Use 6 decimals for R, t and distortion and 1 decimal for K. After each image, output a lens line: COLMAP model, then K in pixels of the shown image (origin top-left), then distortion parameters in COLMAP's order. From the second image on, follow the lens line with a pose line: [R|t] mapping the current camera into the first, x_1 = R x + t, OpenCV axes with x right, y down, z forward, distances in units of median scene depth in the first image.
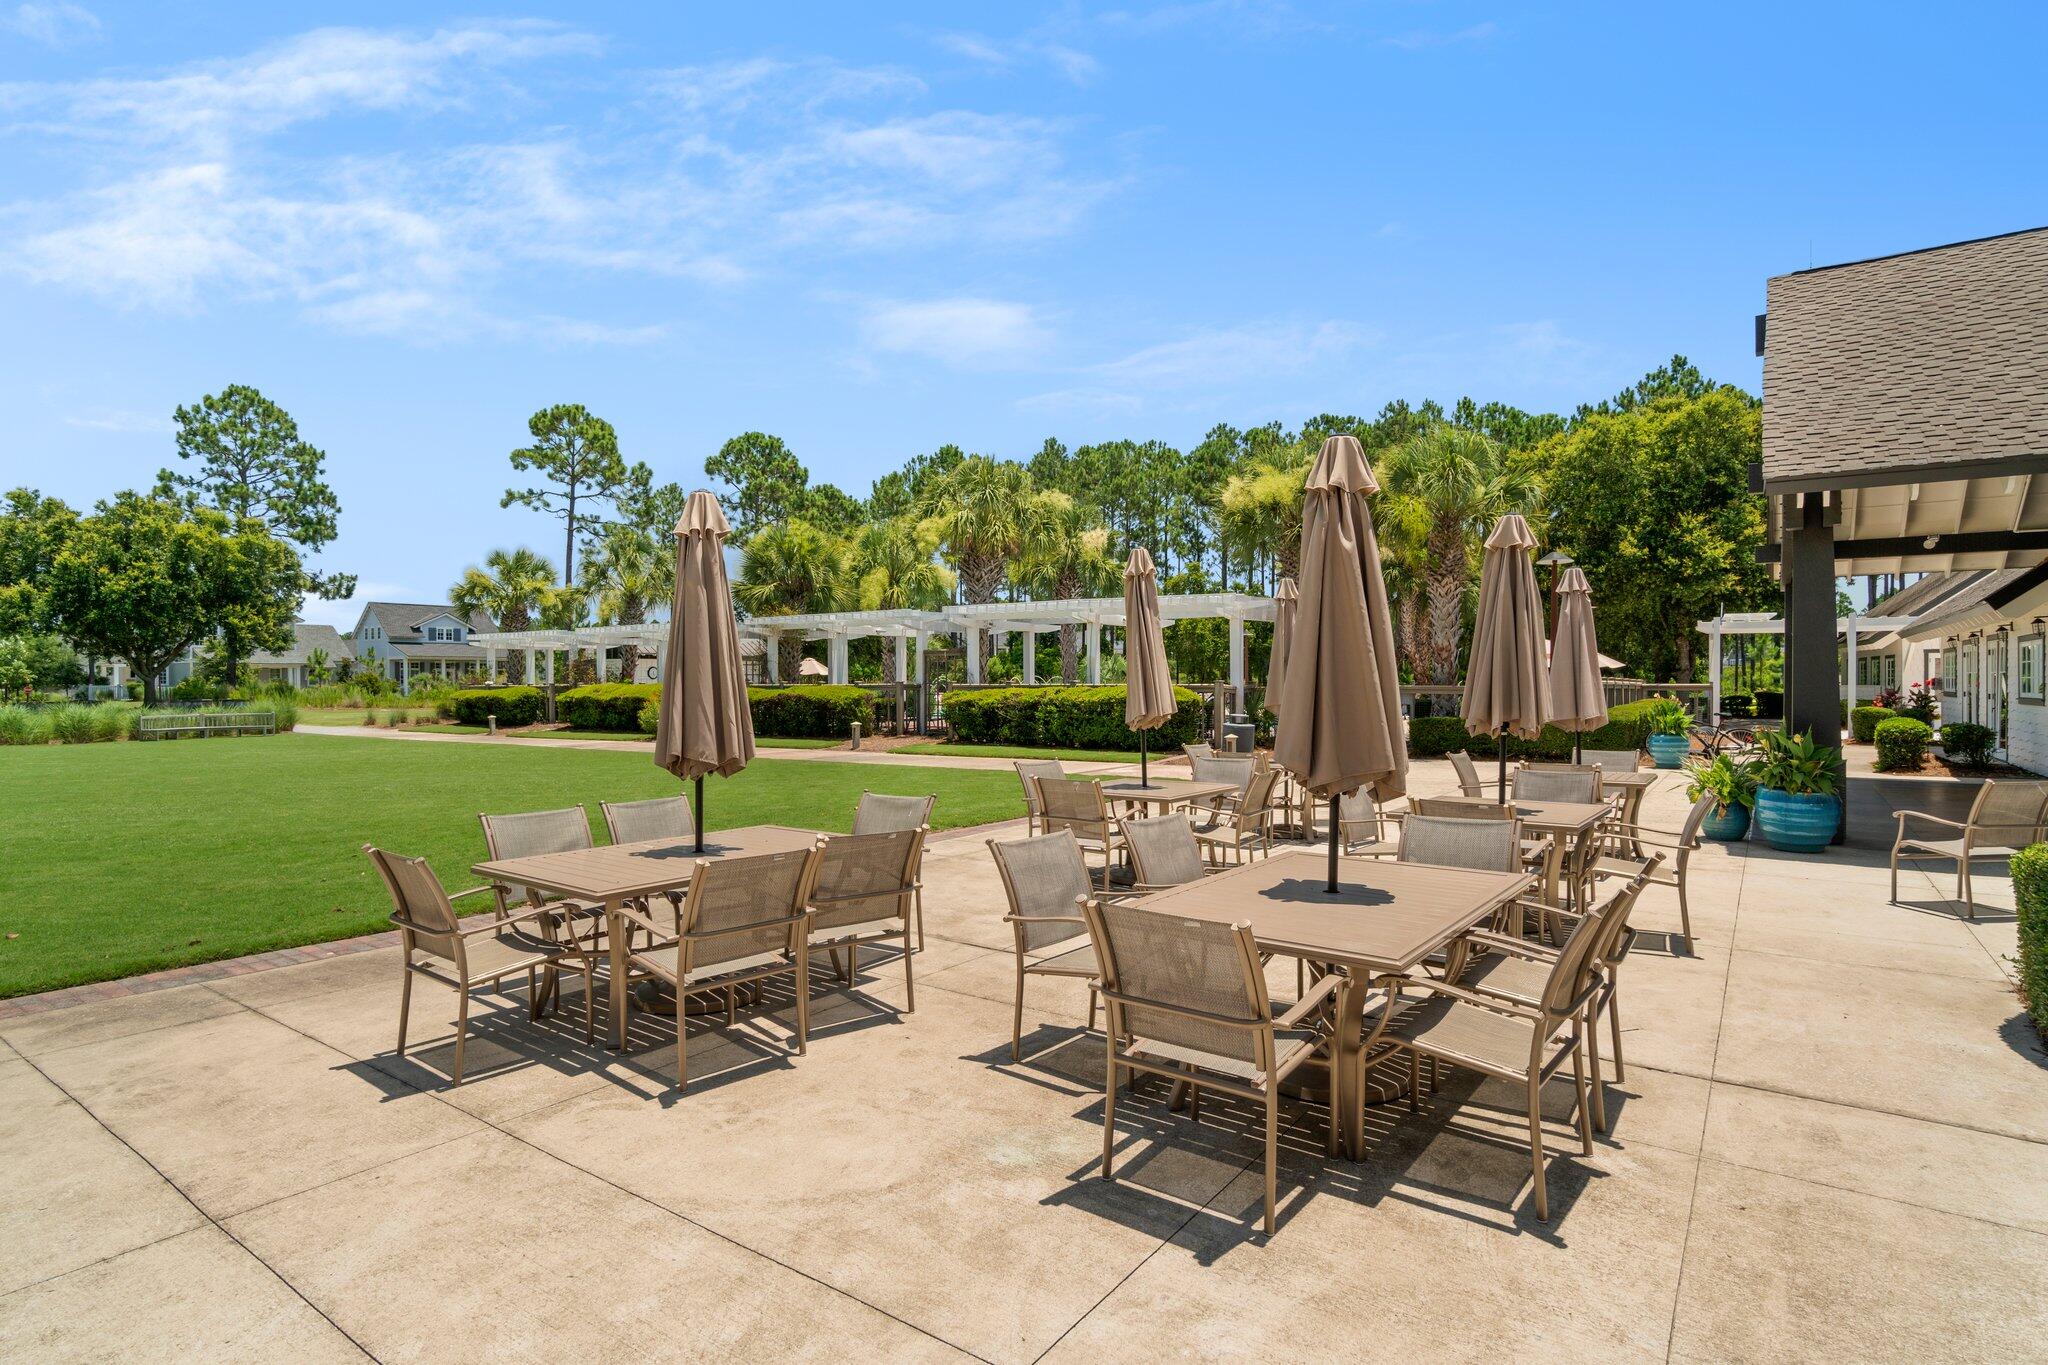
lens RADIAL K [[1051.7, 0, 1020.7], [0, 1051.7, 680.6], [0, 0, 1]] dist [-0.003431, -0.000397]
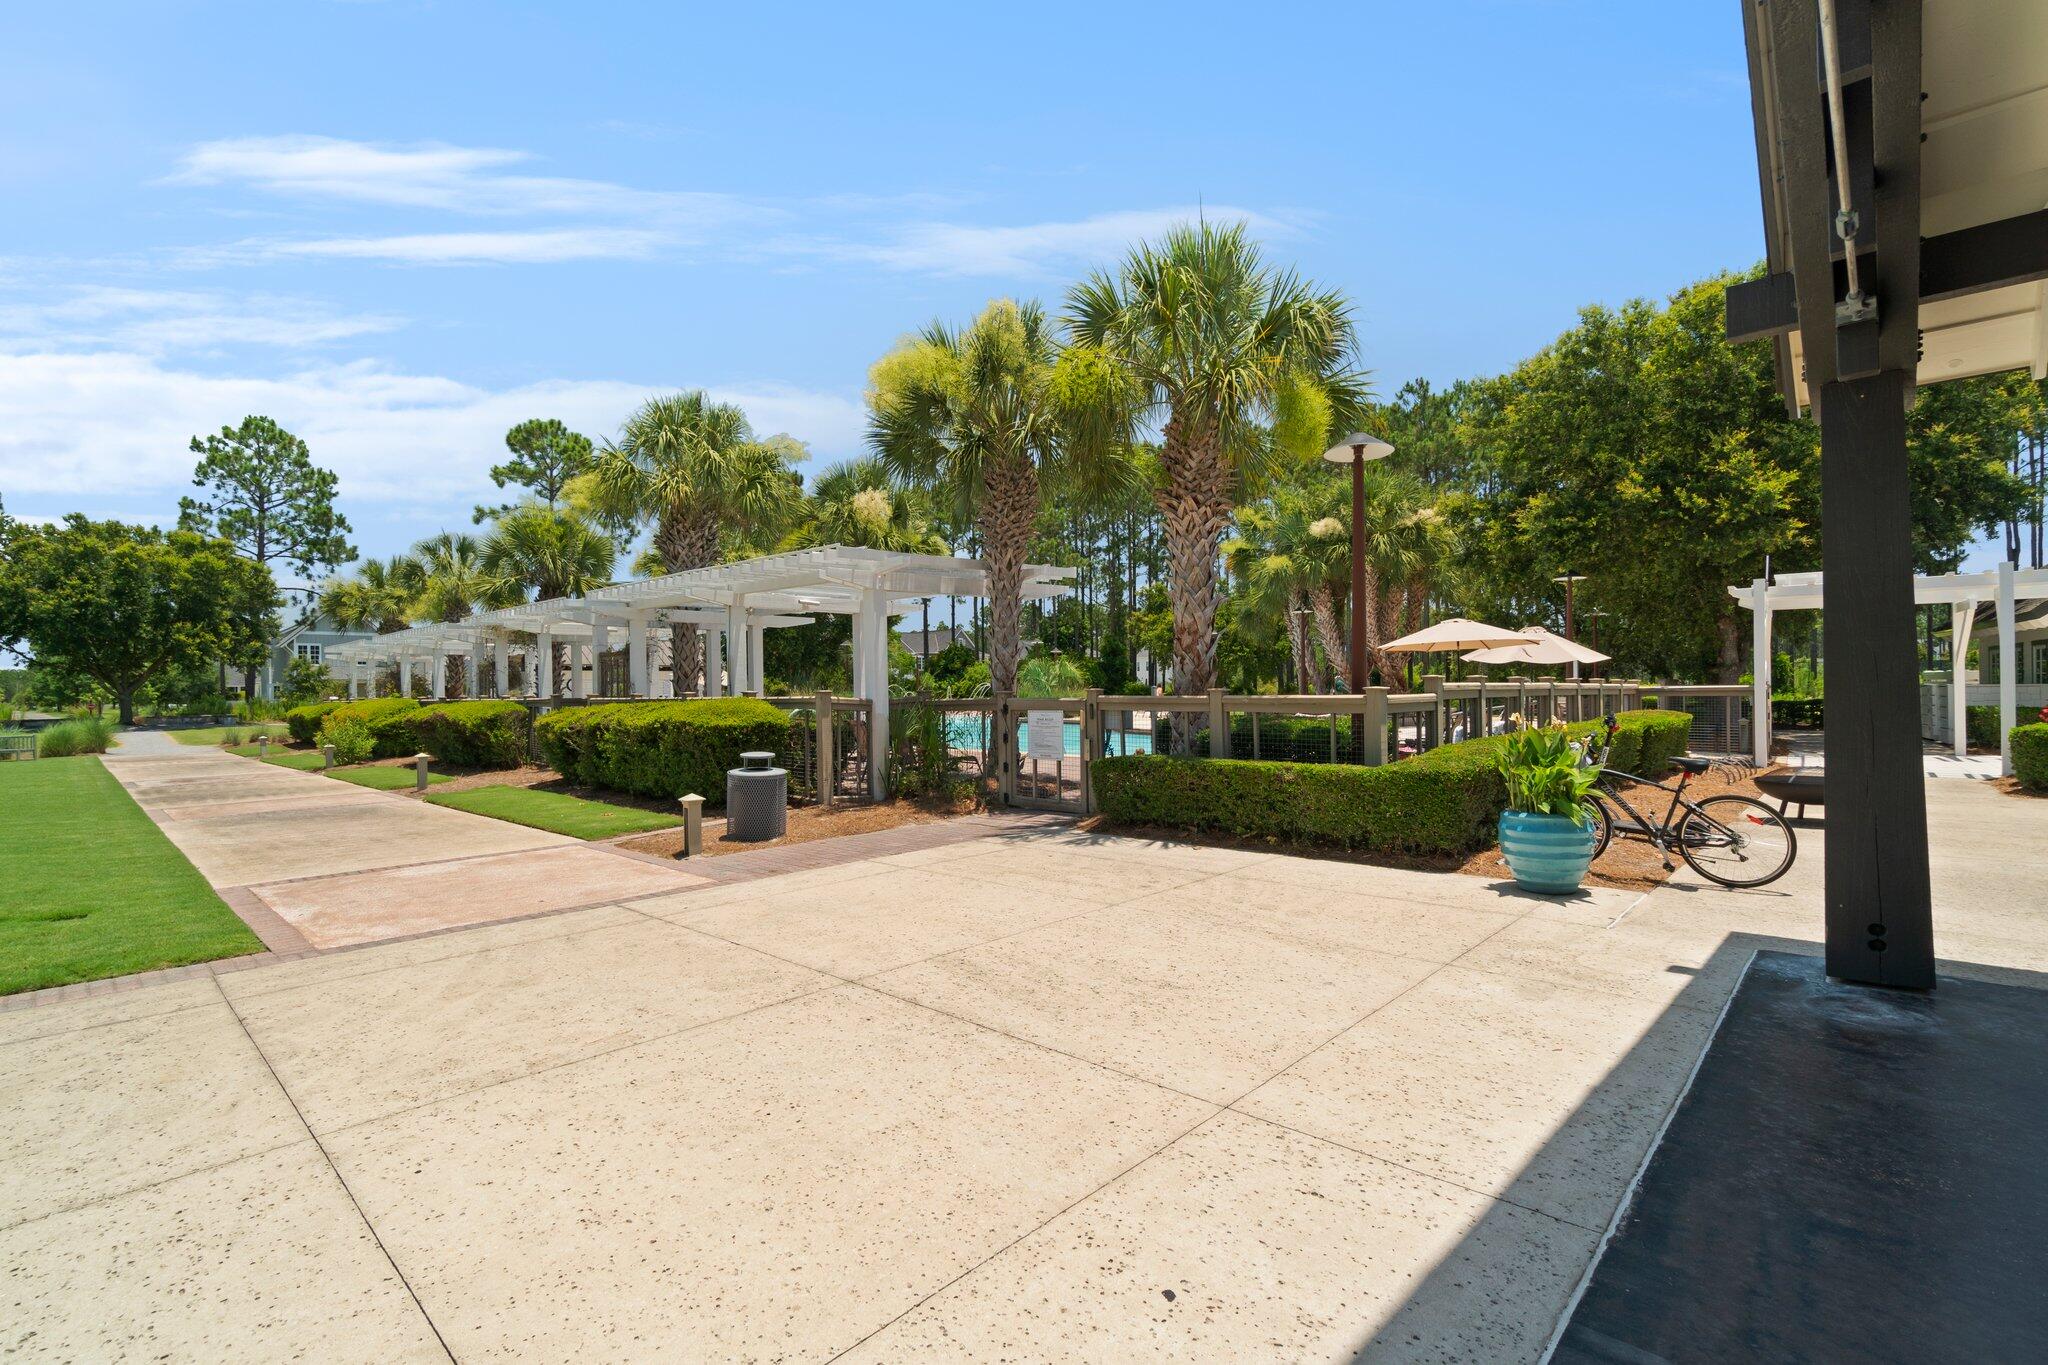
lens RADIAL K [[923.7, 0, 1027.3], [0, 923.7, 692.9], [0, 0, 1]] dist [0.001673, 0.000187]
pose [[0.992041, -0.010007, -0.125518, 0.253221], [0.010459, 0.999941, 0.002943, 0.001170], [0.125481, -0.004233, 0.992087, 0.338787]]
